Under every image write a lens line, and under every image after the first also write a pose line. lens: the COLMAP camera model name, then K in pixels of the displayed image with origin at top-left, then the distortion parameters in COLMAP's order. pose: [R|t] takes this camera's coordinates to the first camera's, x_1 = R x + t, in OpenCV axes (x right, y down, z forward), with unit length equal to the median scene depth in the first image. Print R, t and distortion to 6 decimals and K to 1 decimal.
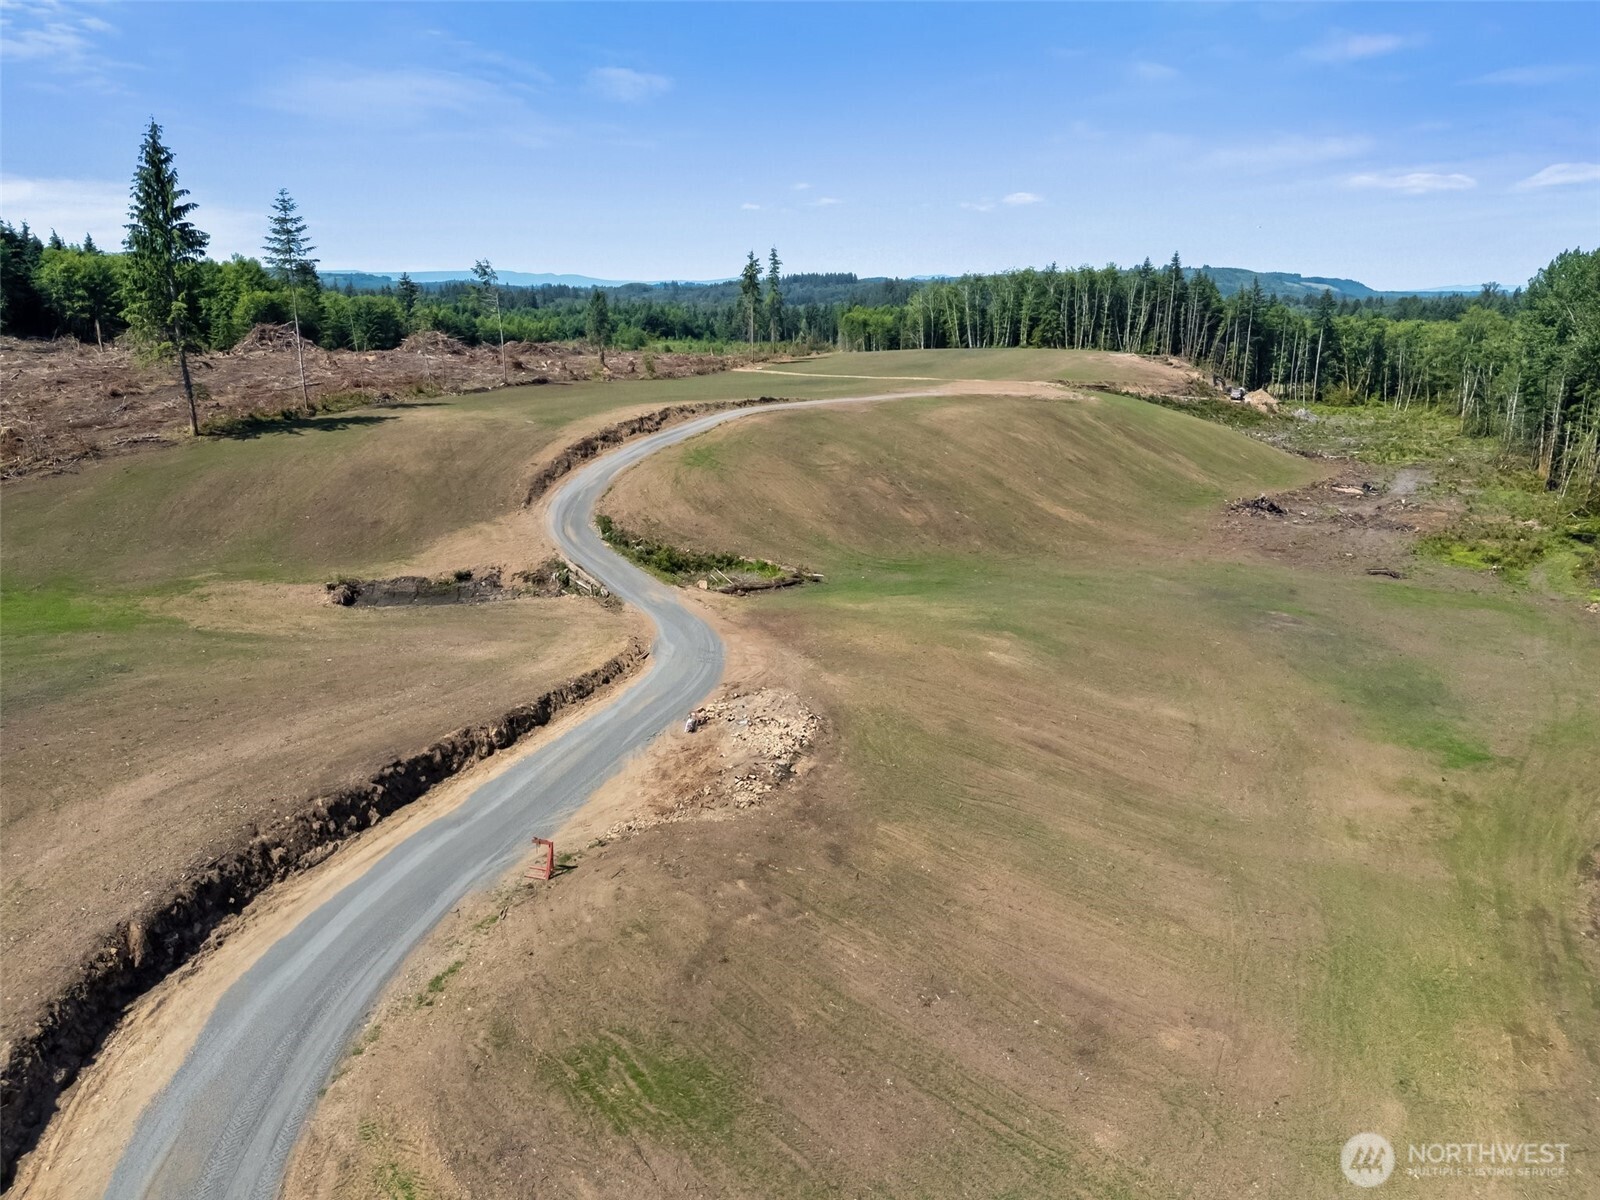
lens RADIAL K [[1149.7, 0, 800.0], [0, 1149.7, 600.0], [0, 0, 1]] dist [0.125458, -0.233881]
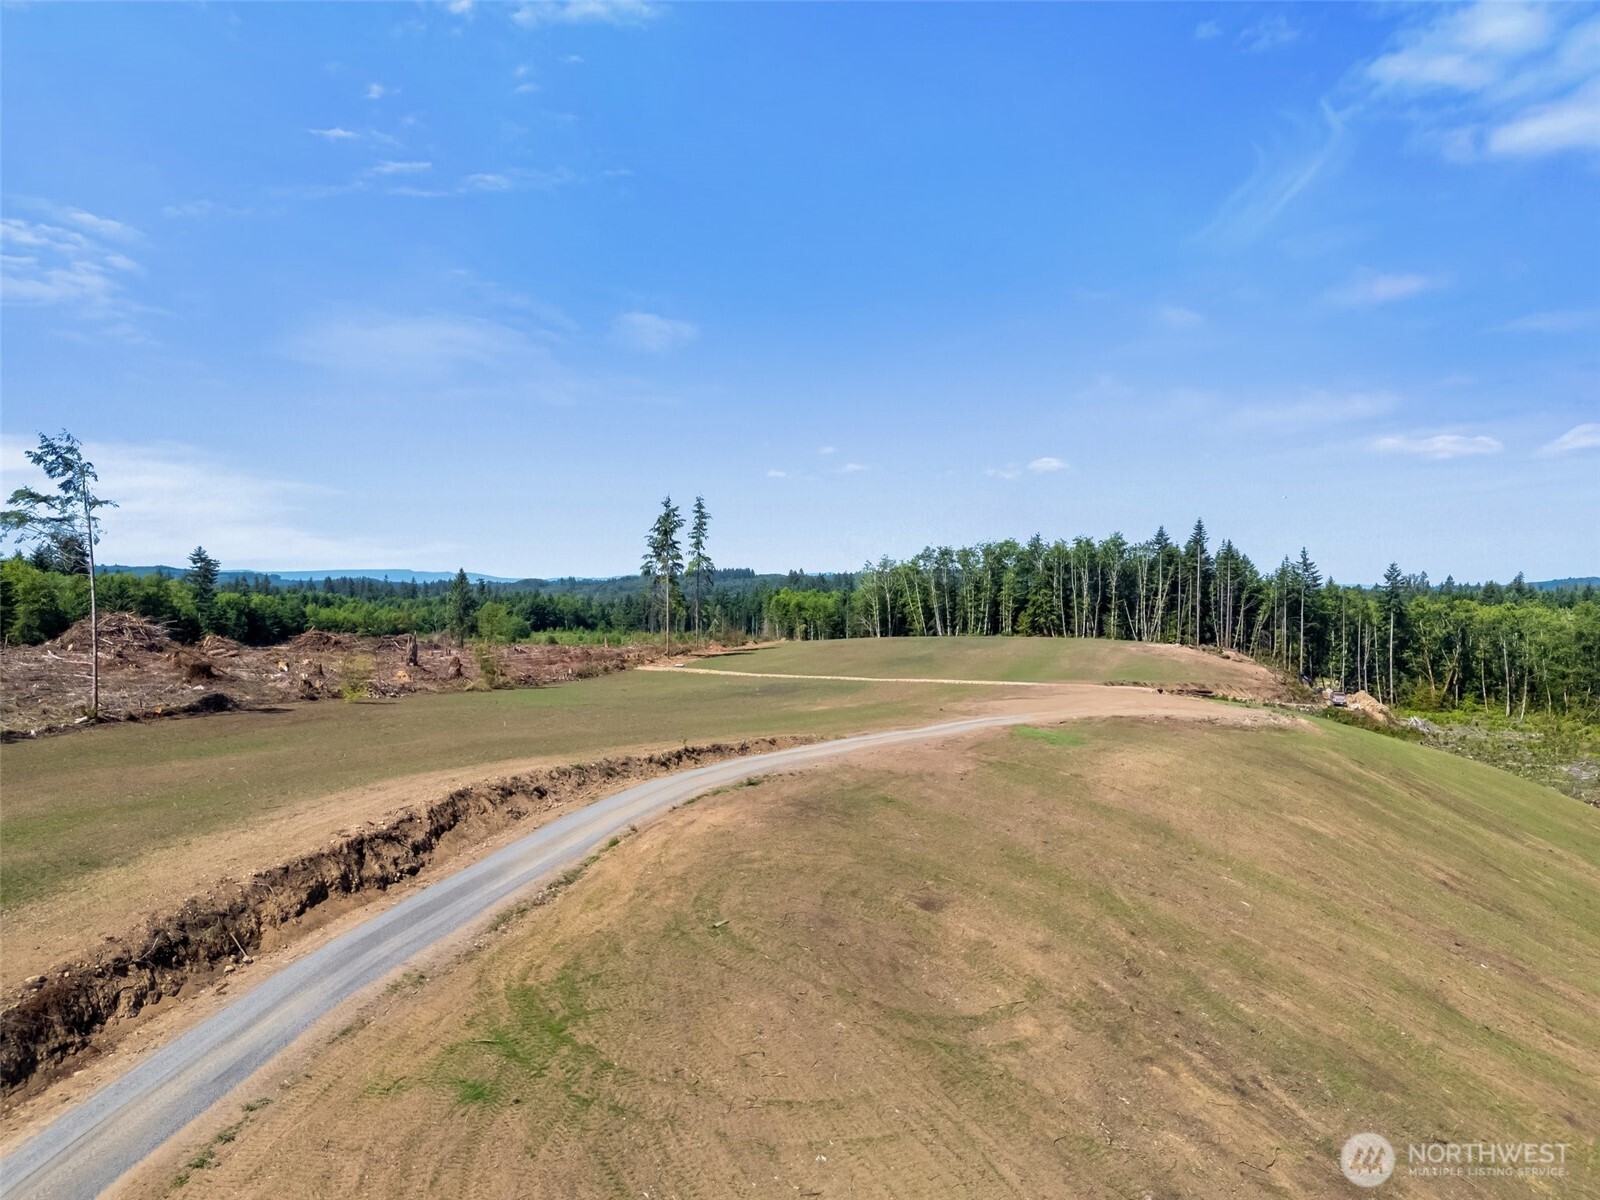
lens RADIAL K [[1160.1, 0, 800.0], [0, 1160.1, 600.0], [0, 0, 1]] dist [0.119397, -0.169112]
pose [[0.996038, -0.002836, 0.088880, -0.017522], [0.024649, 0.969132, -0.245308, -0.052122], [-0.085440, 0.246527, 0.965362, 0.249338]]
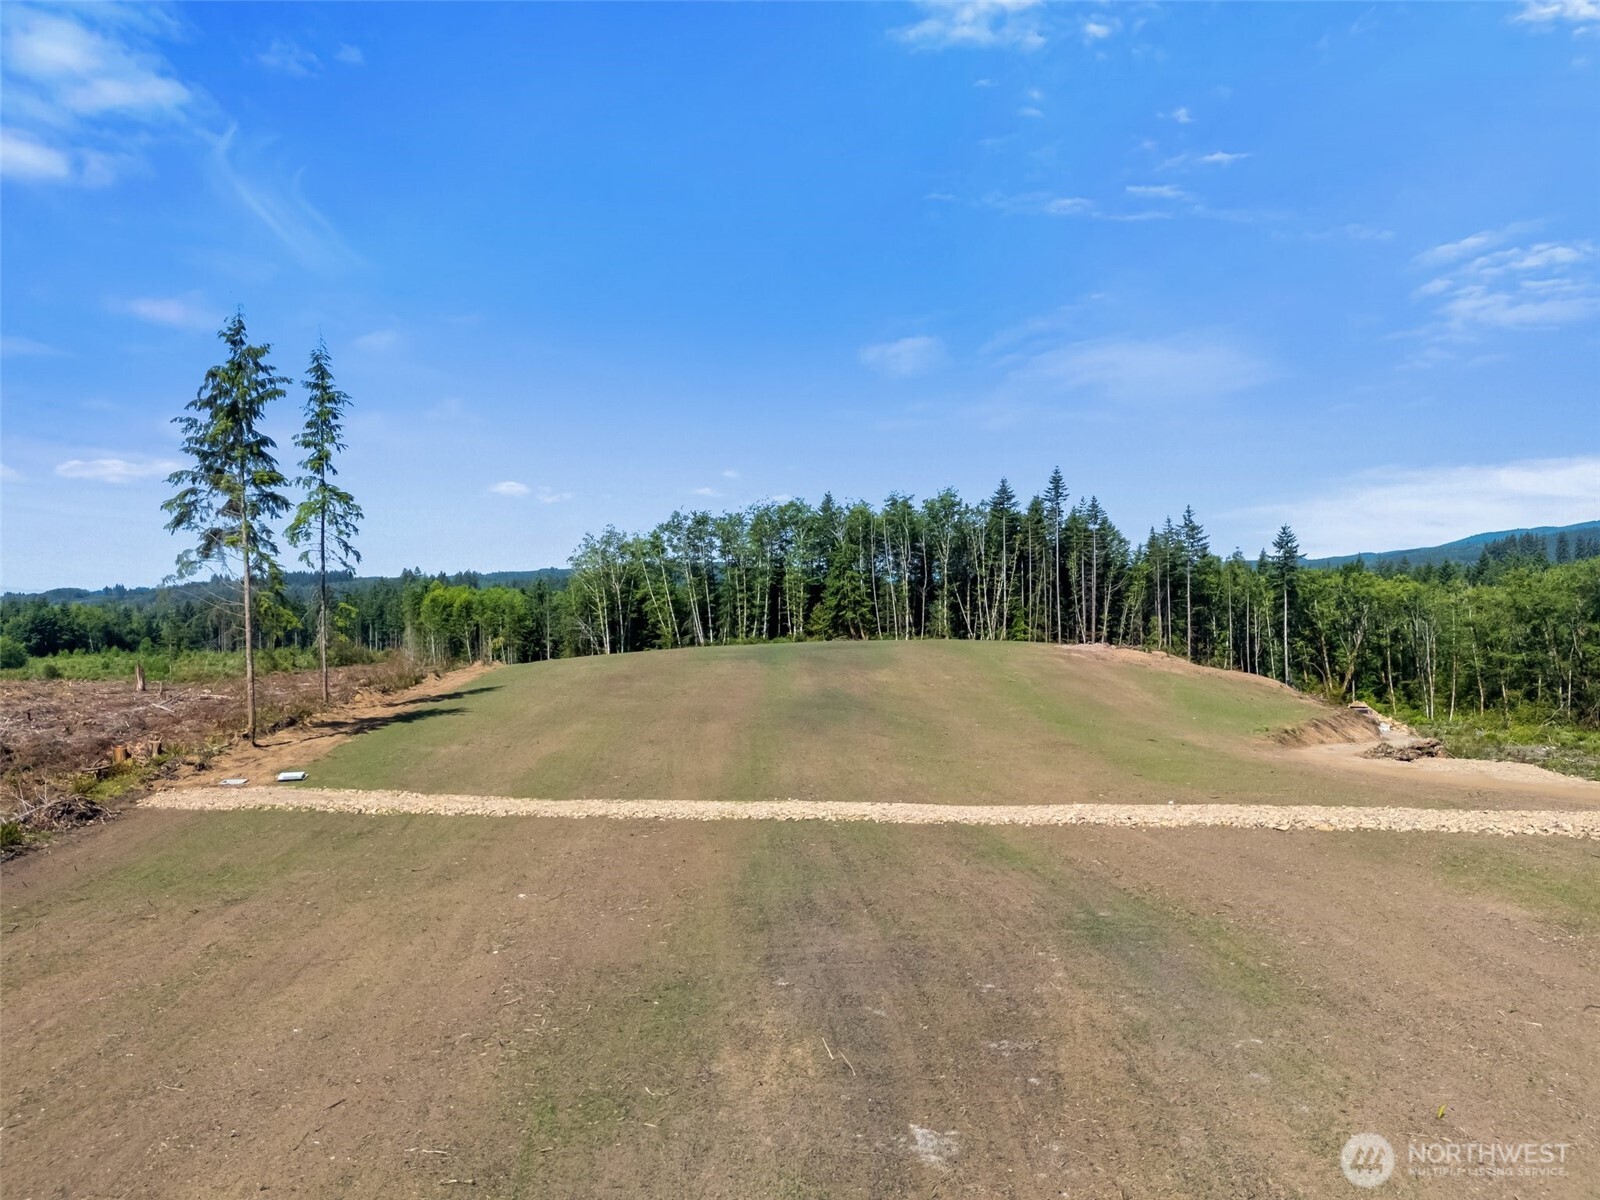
lens RADIAL K [[1182.5, 0, 802.9], [0, 1182.5, 608.7], [0, 0, 1]] dist [0.077353, -0.072395]
pose [[0.916500, -0.033787, 0.398606, -0.024187], [0.128124, 0.968730, -0.212478, -0.116029], [-0.378963, 0.245807, 0.892169, 0.511941]]
